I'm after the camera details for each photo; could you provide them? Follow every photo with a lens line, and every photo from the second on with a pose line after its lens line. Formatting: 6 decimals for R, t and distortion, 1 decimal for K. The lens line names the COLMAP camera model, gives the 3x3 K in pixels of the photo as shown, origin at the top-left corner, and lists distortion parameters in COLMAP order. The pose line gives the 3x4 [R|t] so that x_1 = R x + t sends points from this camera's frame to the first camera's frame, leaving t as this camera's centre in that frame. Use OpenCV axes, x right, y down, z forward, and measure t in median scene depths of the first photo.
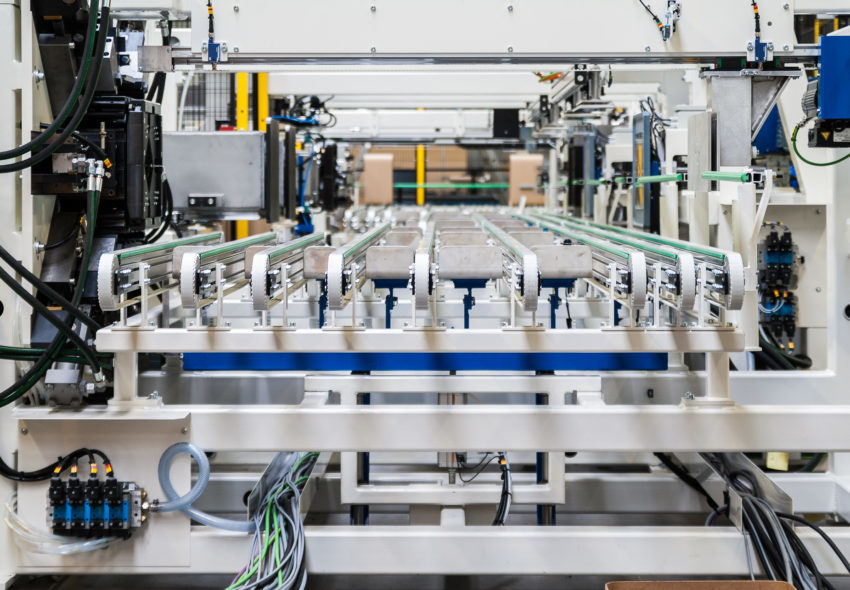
lens RADIAL K [[1930.6, 0, 425.0], [0, 1930.6, 294.6], [0, 0, 1]] dist [-0.103035, 0.000000]
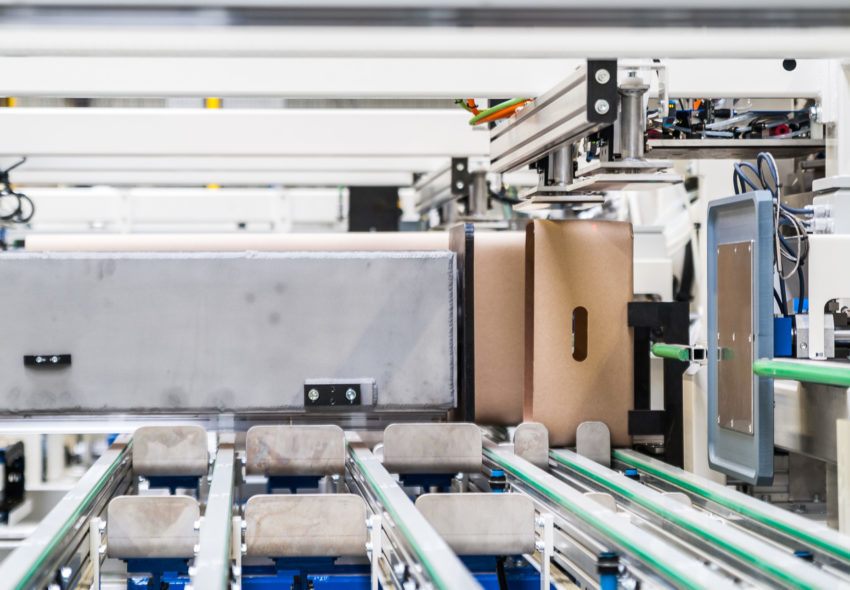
lens RADIAL K [[2584.6, 0, 424.9], [0, 2584.6, 295.0], [0, 0, 1]] dist [-0.048516, 0.000000]
pose [[0.997068, -0.000448, 0.076520, 0.002941], [0.004639, 0.998498, -0.054597, -0.032498], [-0.076380, 0.054791, 0.995572, 0.344258]]
